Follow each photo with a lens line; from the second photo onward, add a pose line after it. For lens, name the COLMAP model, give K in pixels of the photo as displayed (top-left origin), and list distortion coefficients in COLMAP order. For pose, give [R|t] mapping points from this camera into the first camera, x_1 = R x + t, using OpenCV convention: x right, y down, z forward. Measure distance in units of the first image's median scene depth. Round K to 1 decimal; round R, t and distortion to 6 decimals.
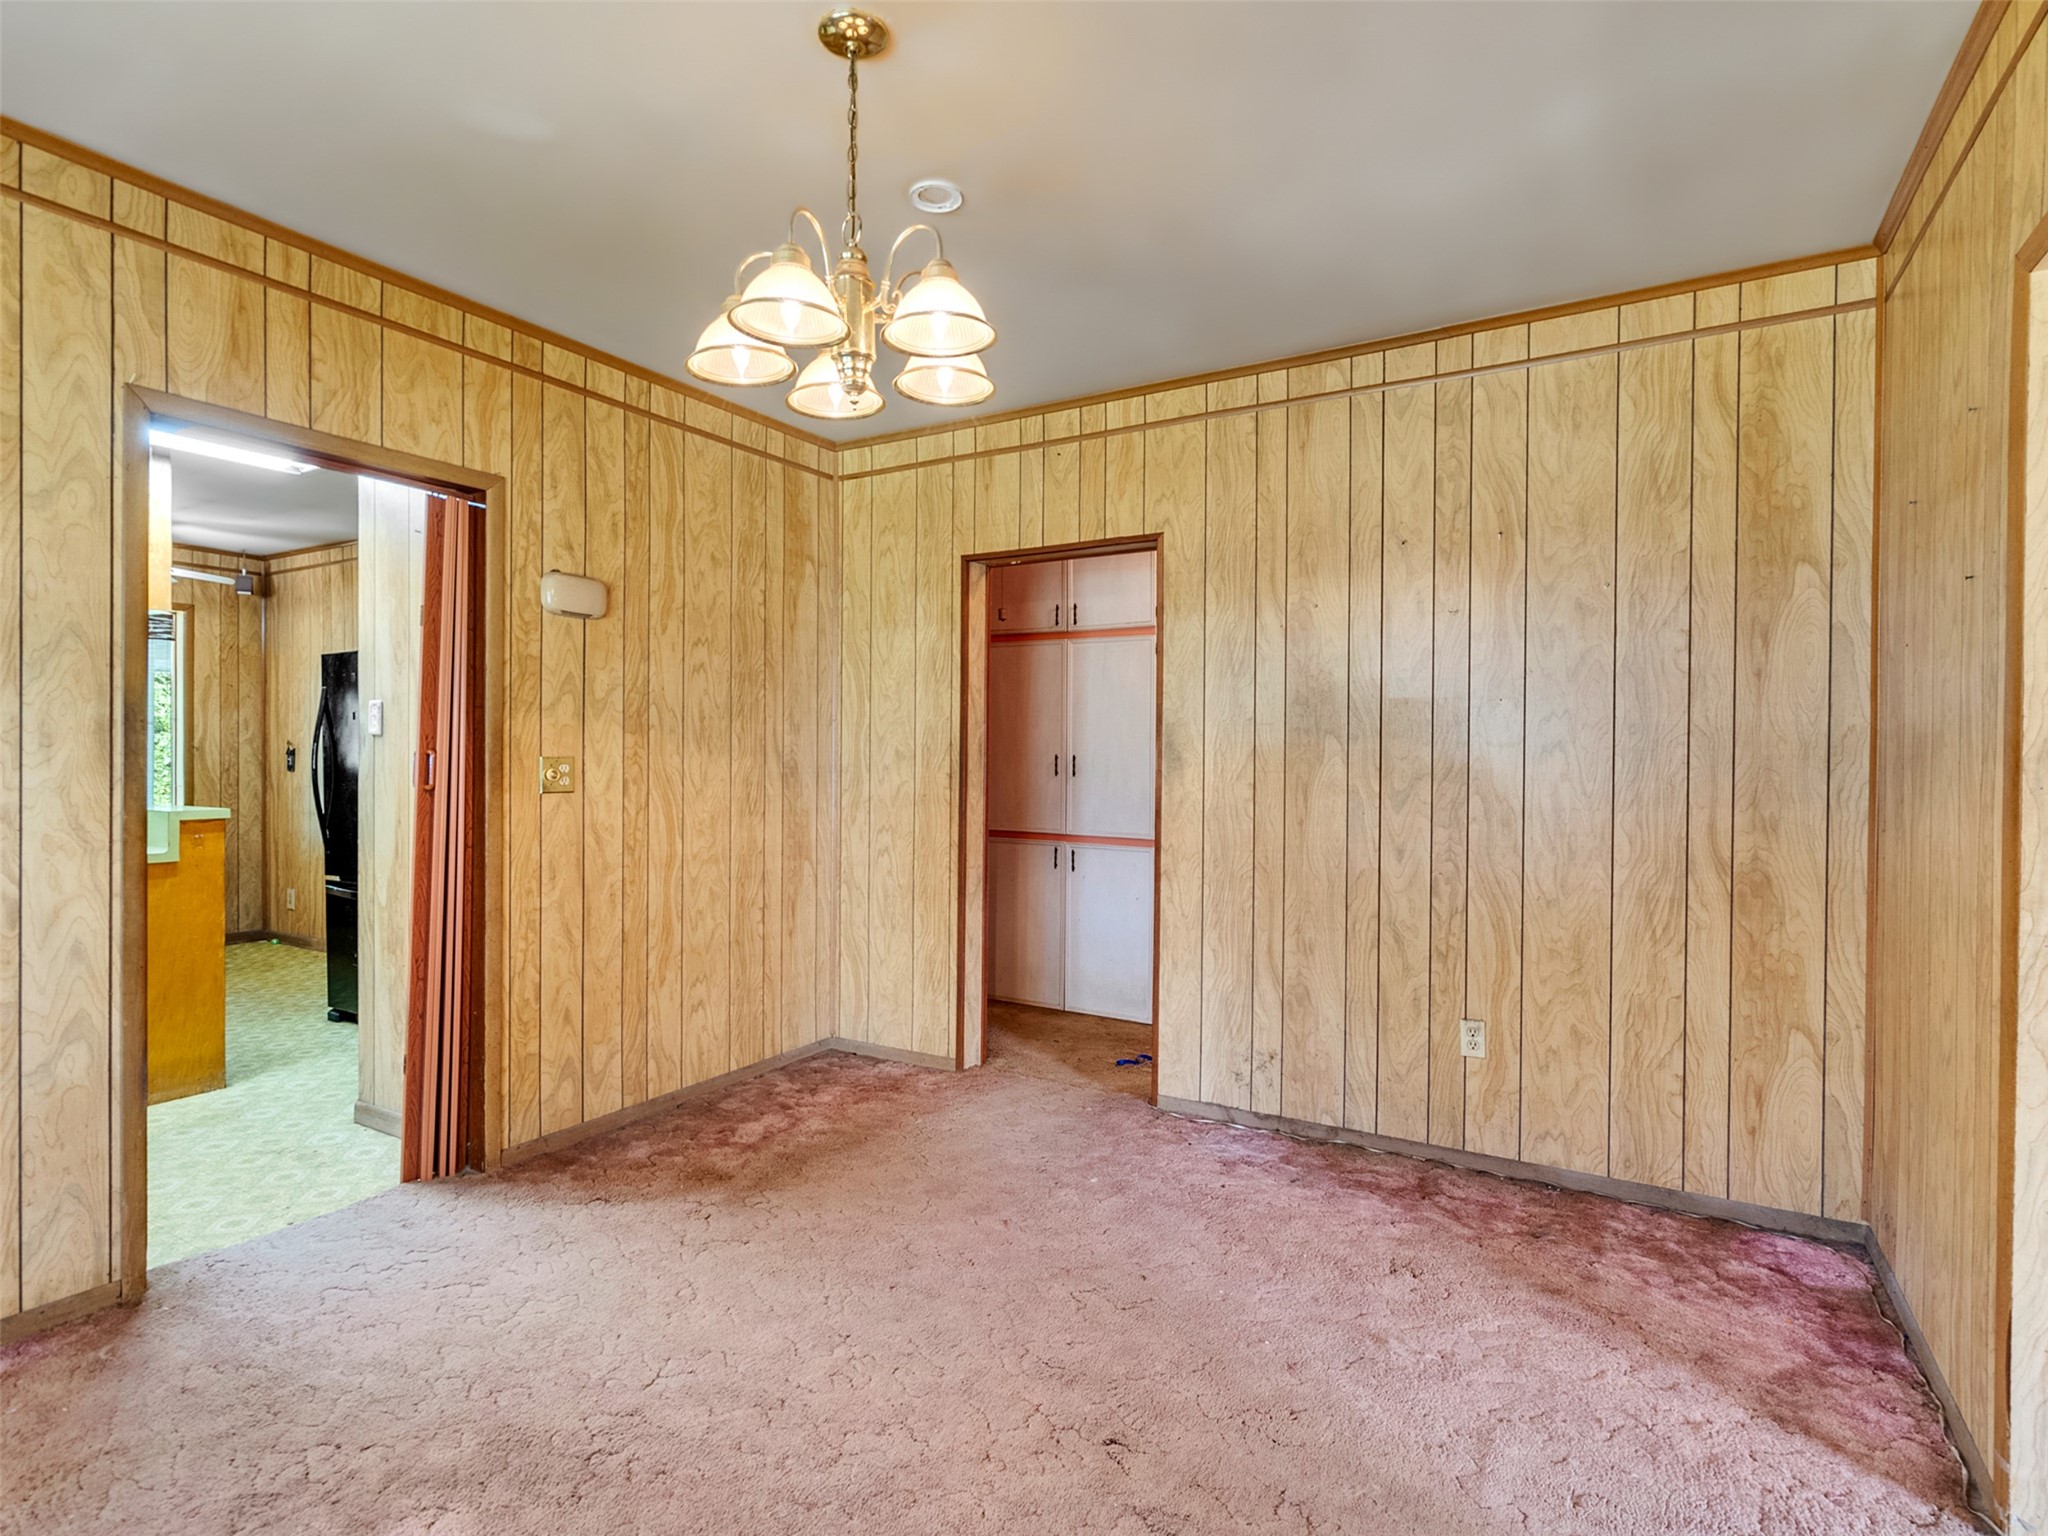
lens RADIAL K [[1047.8, 0, 1009.9], [0, 1047.8, 766.6], [0, 0, 1]] dist [-0.006777, 0.005239]
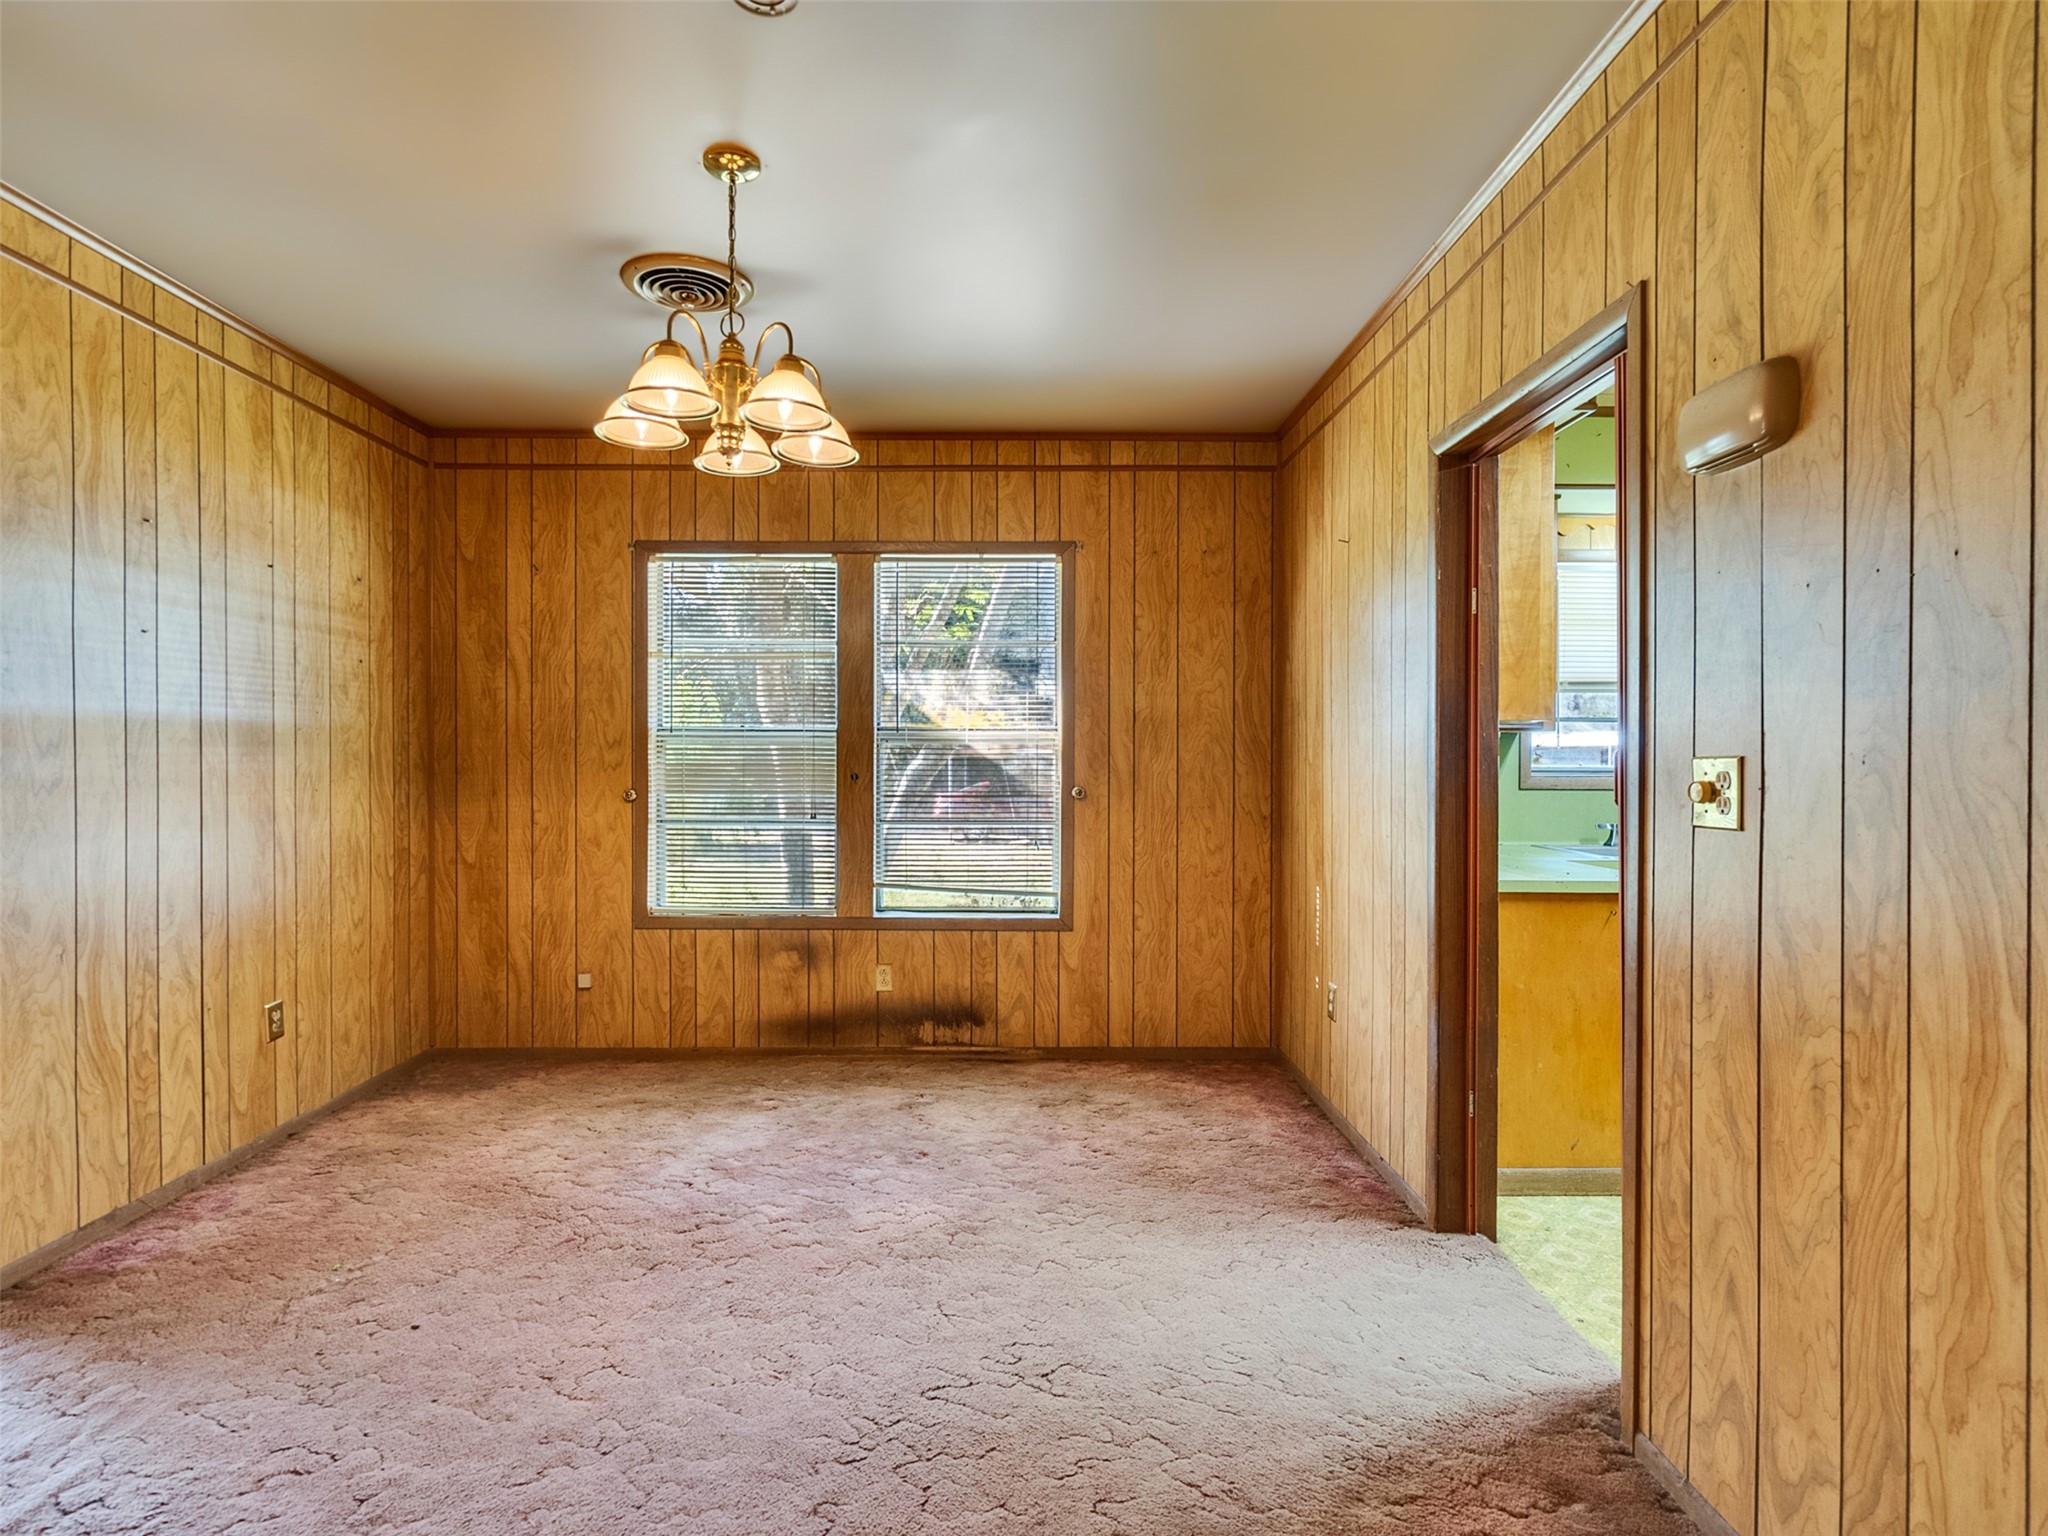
lens RADIAL K [[1047.8, 0, 1008.2], [0, 1047.8, 765.8], [0, 0, 1]] dist [-0.006777, 0.005239]
pose [[-0.853457, -0.006228, -0.521127, 0.111317], [-0.012531, 0.999885, 0.008573, -0.004903], [0.521013, 0.013847, -0.853436, 1.190632]]
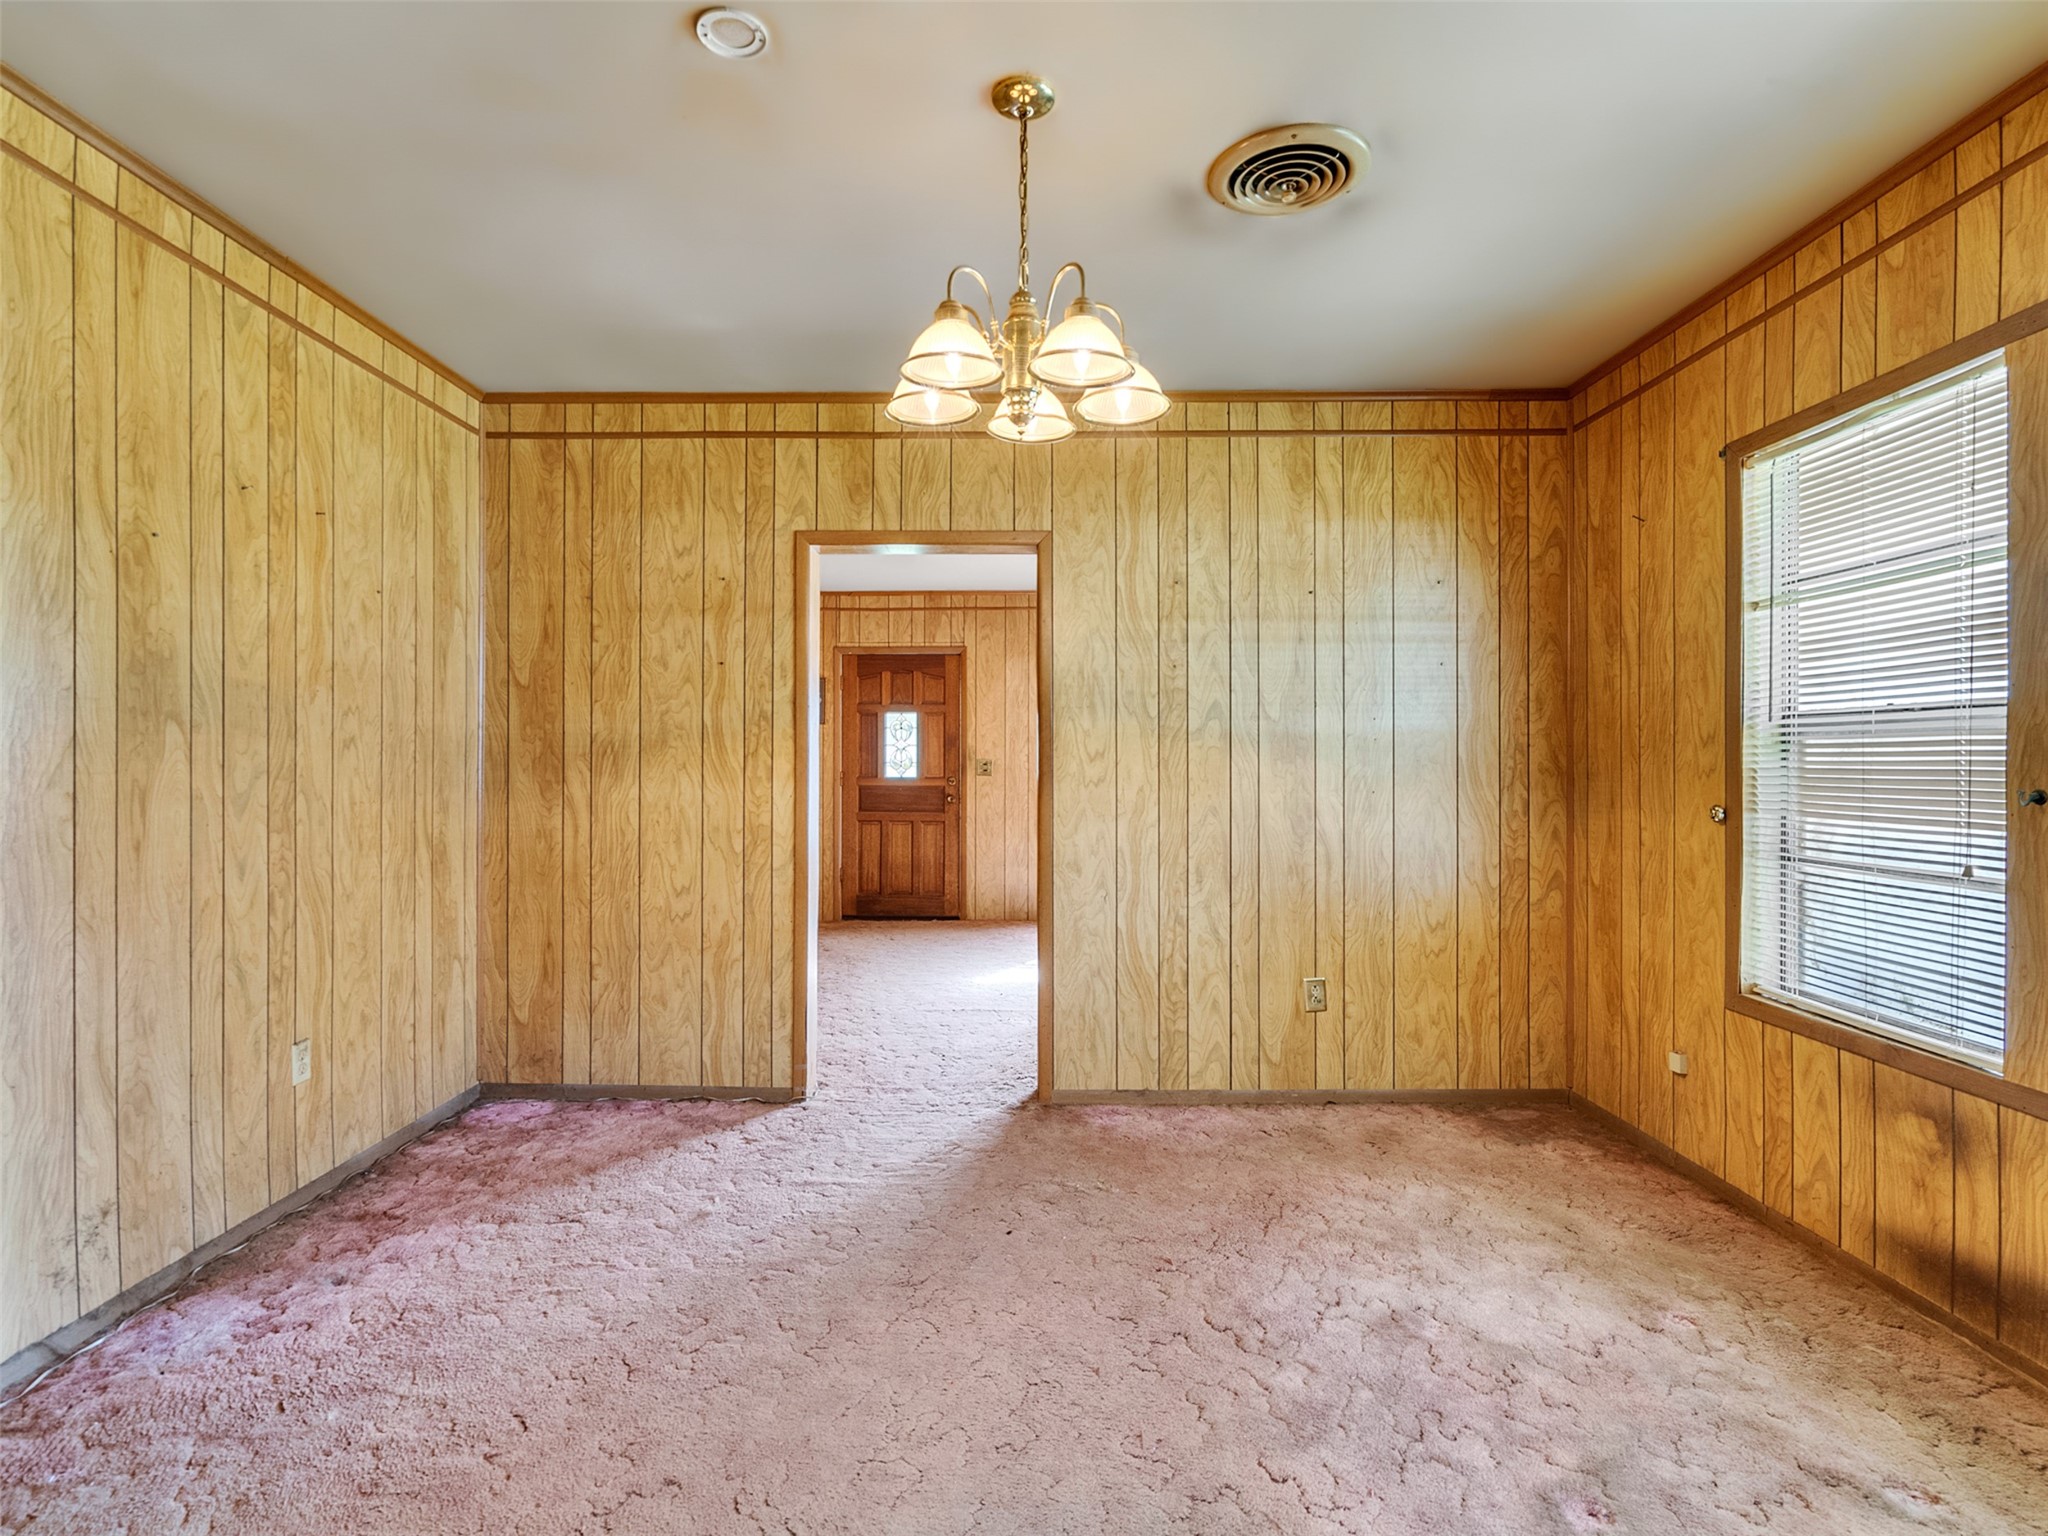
lens RADIAL K [[1047.8, 0, 1010.2], [0, 1047.8, 764.4], [0, 0, 1]] dist [-0.006777, 0.005239]
pose [[-0.504135, -0.008923, 0.863579, -0.589654], [0.002945, 0.999923, 0.012051, -0.006490], [-0.863620, 0.008619, -0.504070, 0.840862]]
